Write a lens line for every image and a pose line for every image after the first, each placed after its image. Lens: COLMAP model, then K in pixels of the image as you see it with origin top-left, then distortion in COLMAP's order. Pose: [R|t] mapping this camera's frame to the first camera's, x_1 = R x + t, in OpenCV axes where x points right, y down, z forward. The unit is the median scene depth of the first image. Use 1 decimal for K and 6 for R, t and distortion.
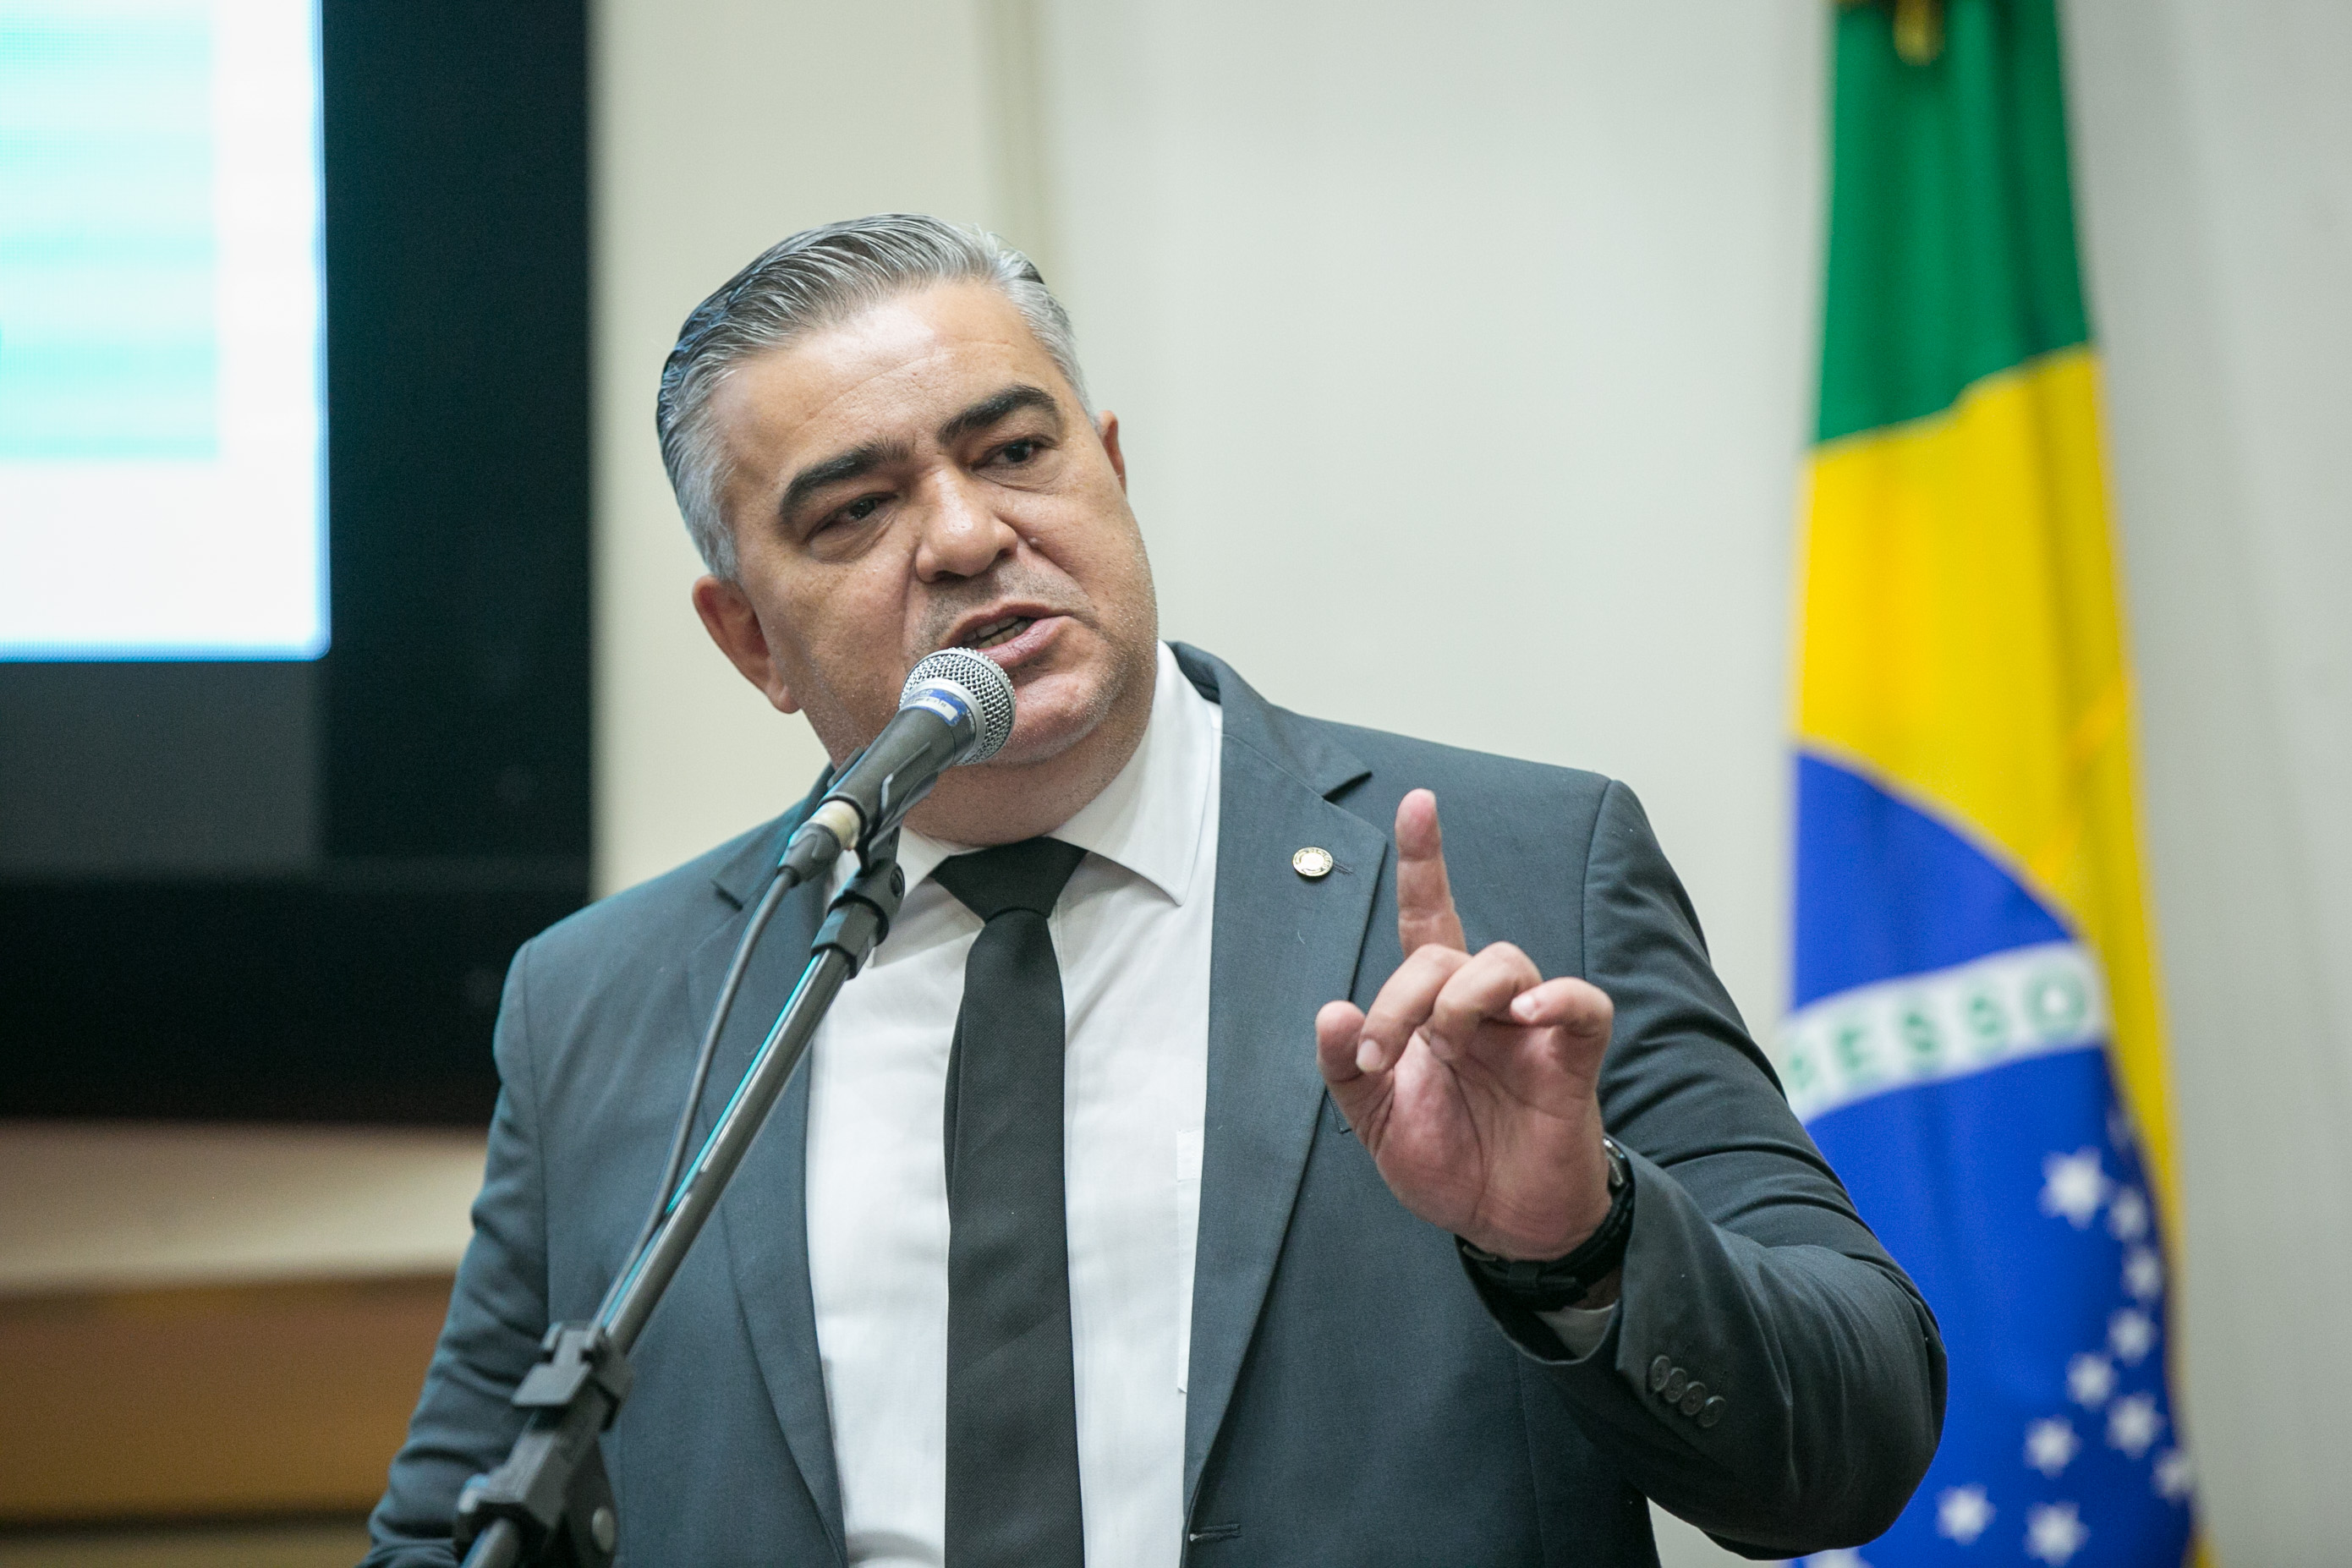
lens RADIAL K [[11906.5, 0, 1181.4], [0, 11906.5, 789.3], [0, 0, 1]] dist [0.803405, 0.000000]
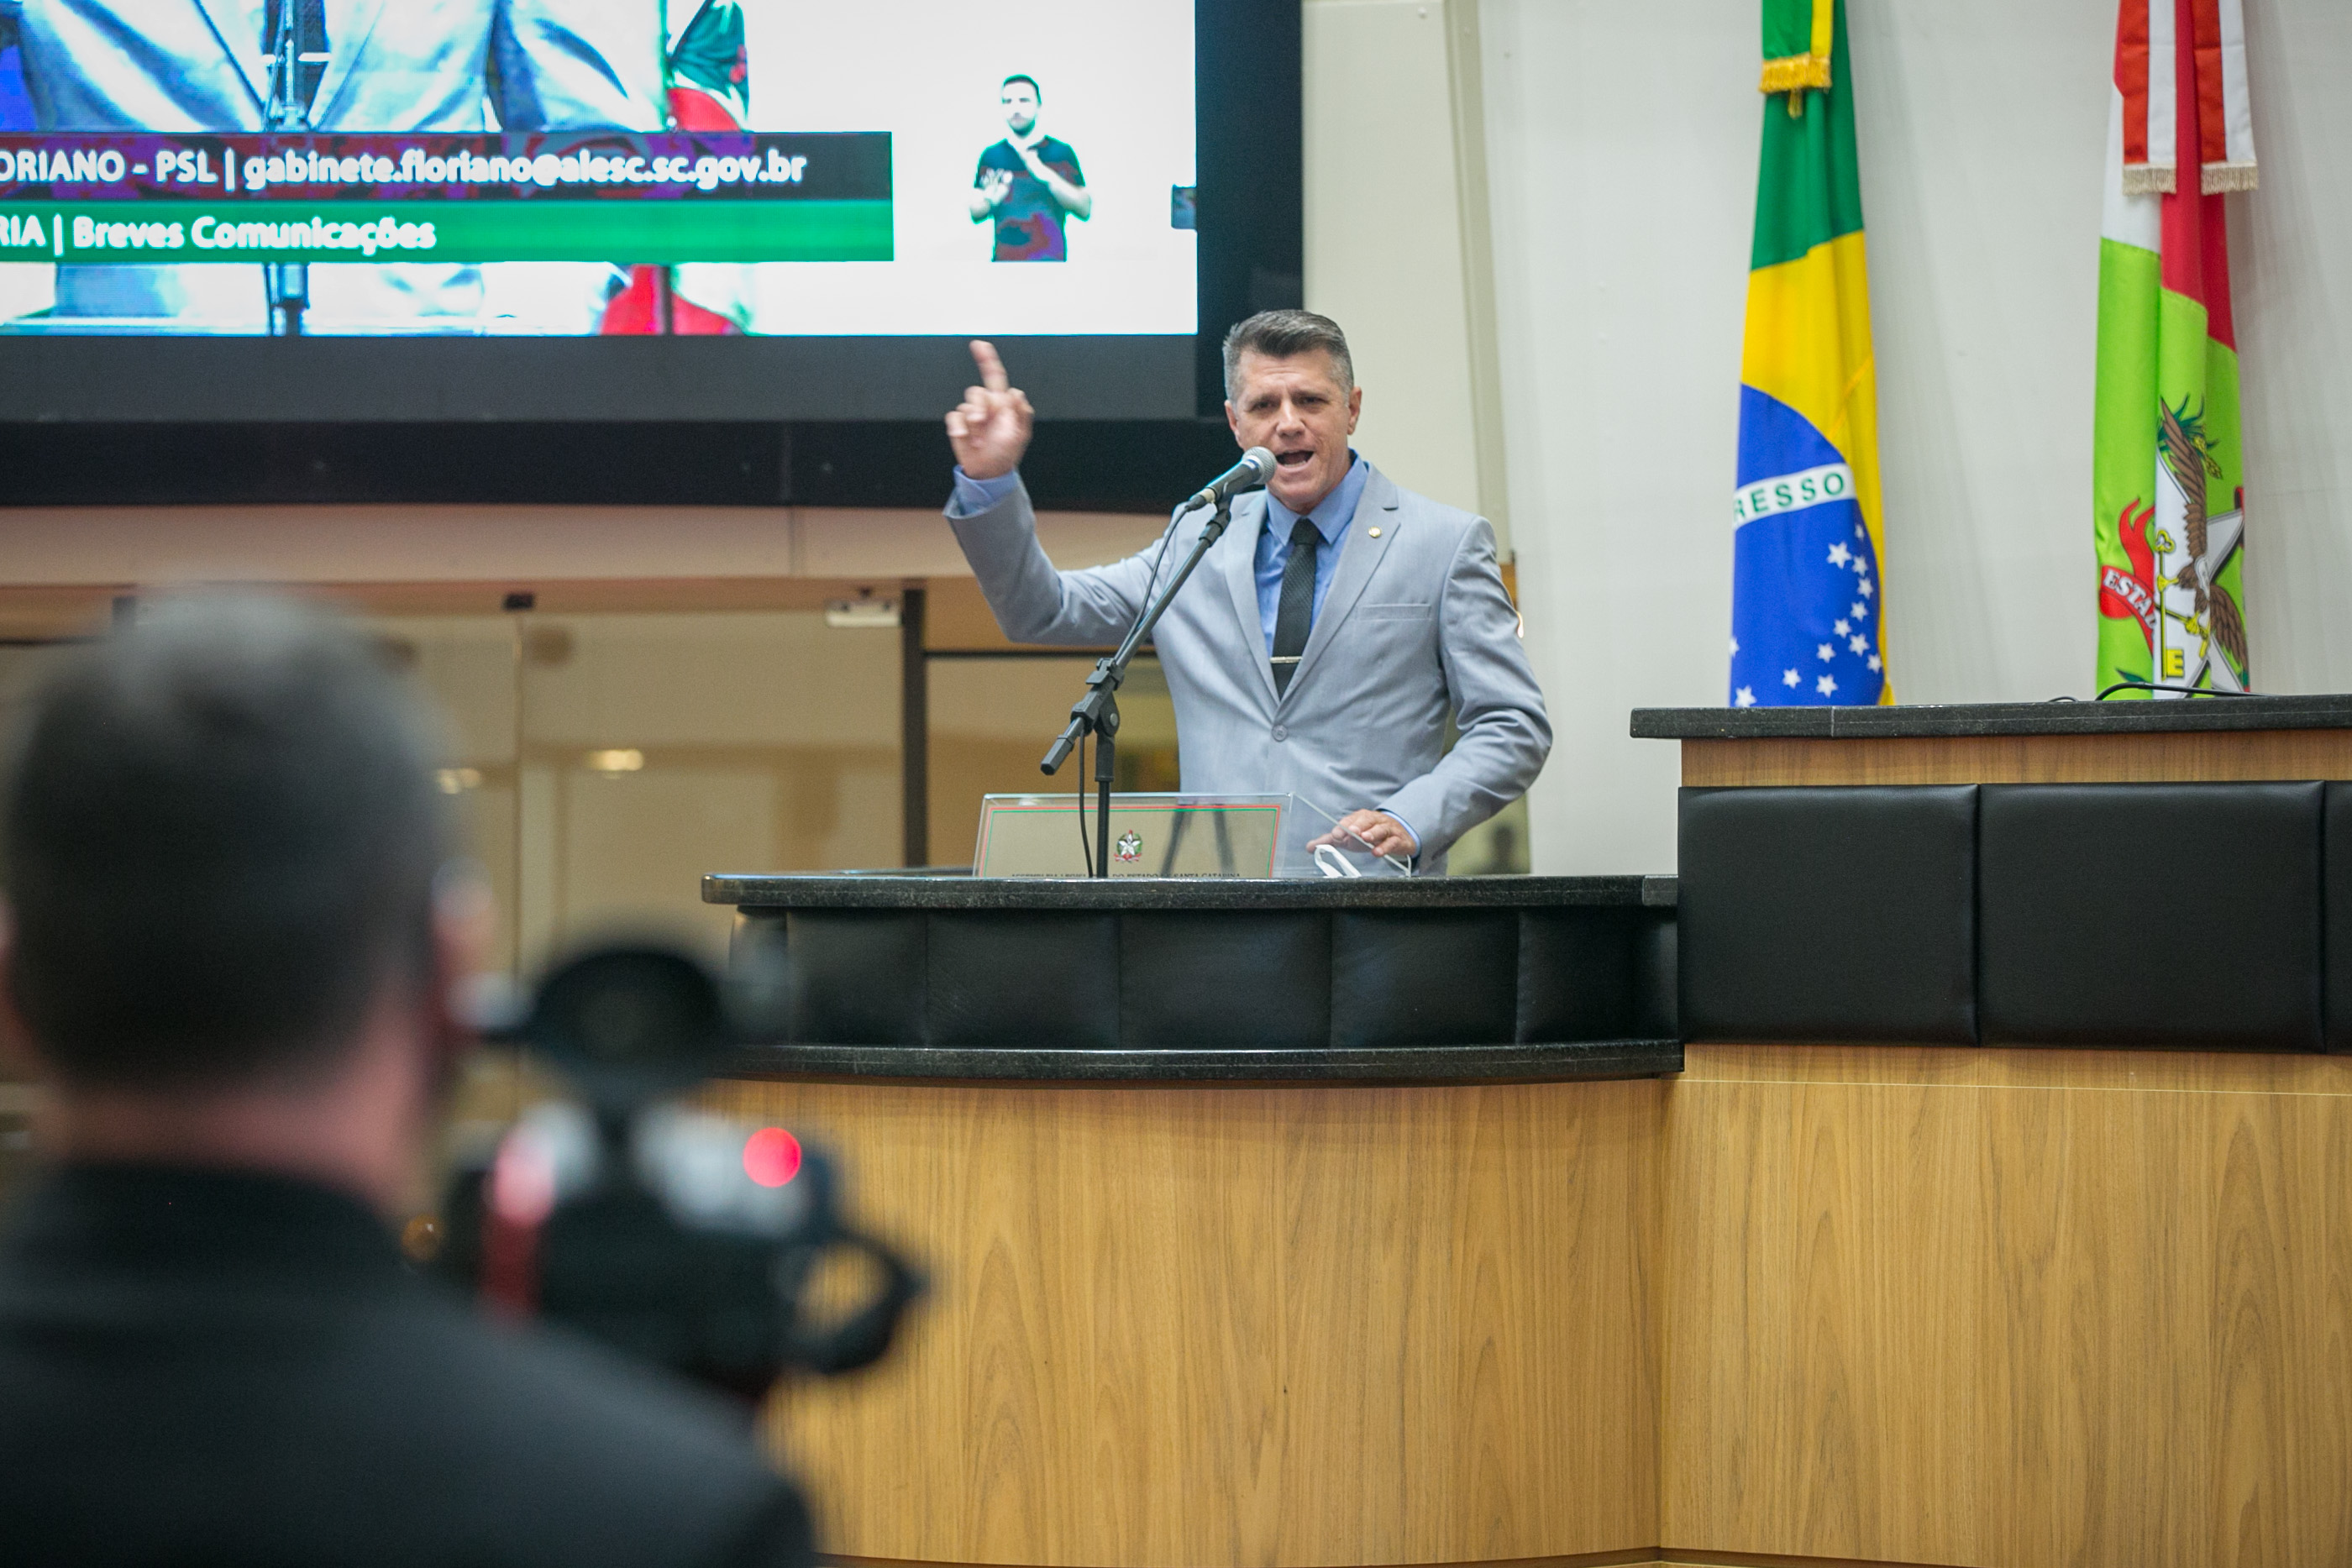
lens RADIAL K [[8749.1, 0, 1166.7], [0, 8749.1, 777.9], [0, 0, 1]] dist [-0.452203, 0.000000]
pose [[0.988771, 0.022491, -0.147736, 0.212861], [-0.007855, 0.995065, 0.098912, -0.106535], [0.149232, -0.096641, 0.984068, -0.915350]]
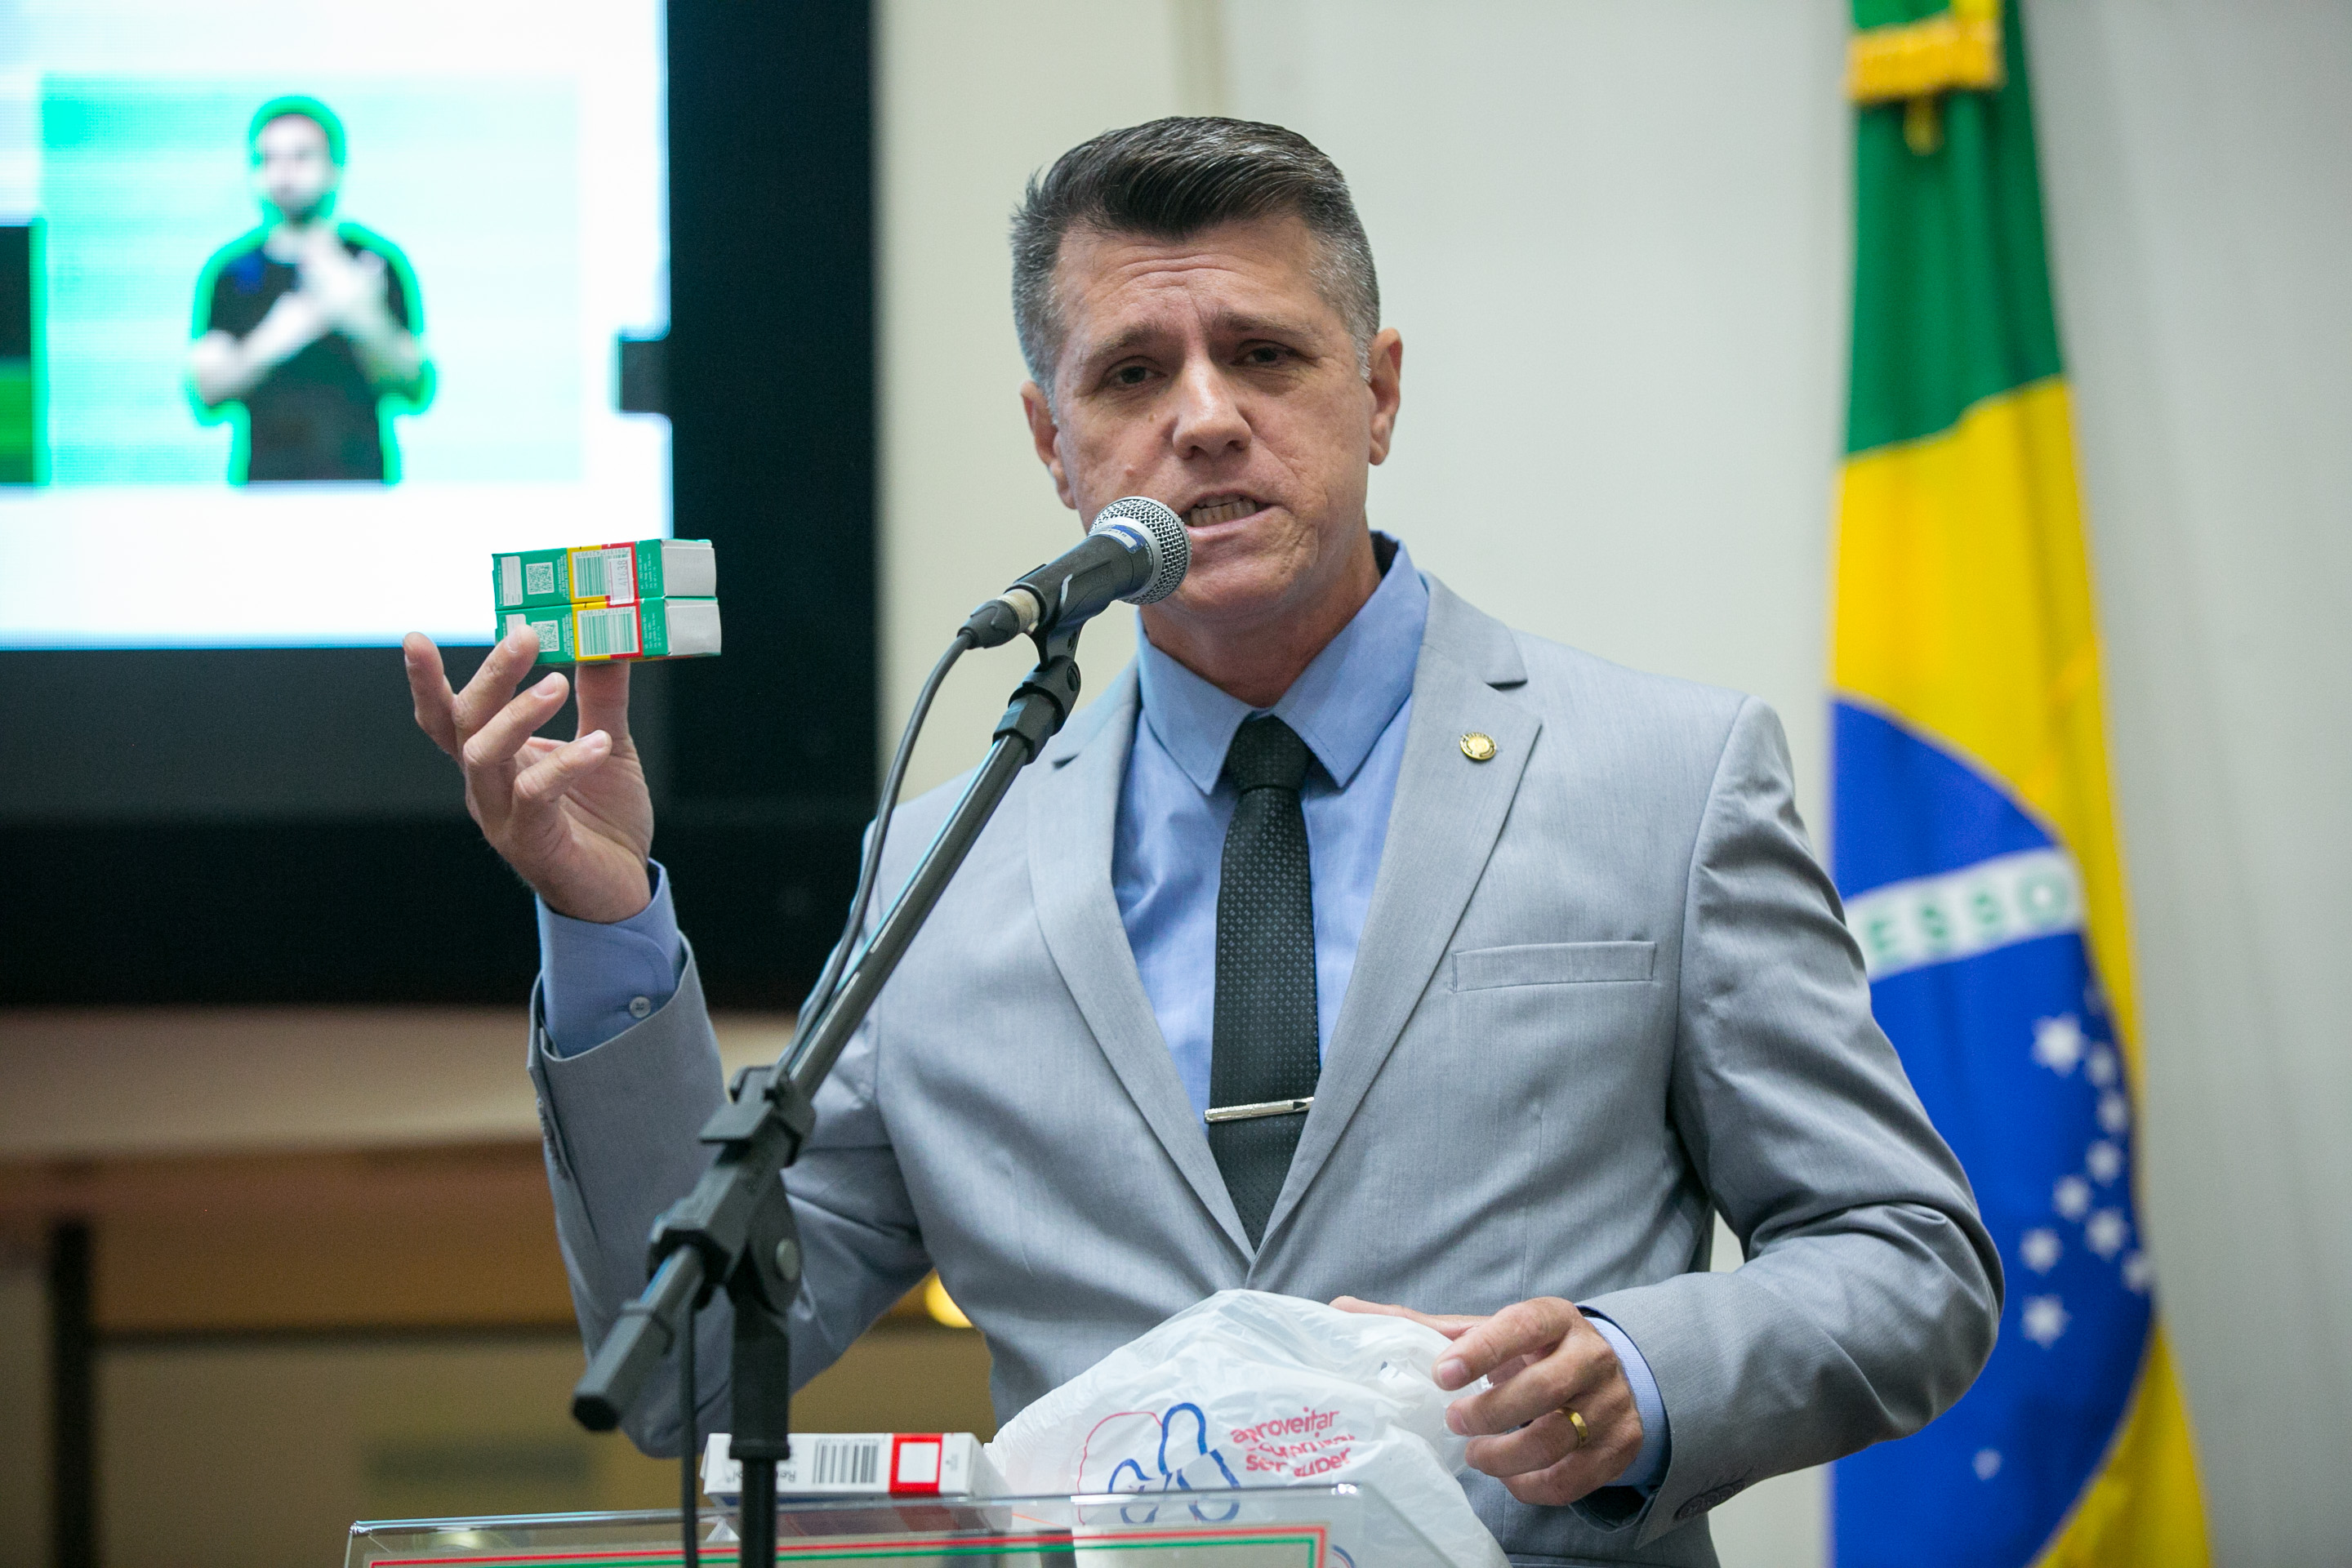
lens RADIAL K [[7350.4, 0, 1192.1], [0, 7350.4, 788.9], [0, 0, 1]] dist [-0.060859, 0.000000]
pose [[0.999770, -0.004572, -0.020955, 0.000387], [0.004143, 0.999782, -0.020460, 0.021935], [0.021044, 0.020368, 0.999571, 0.231446]]
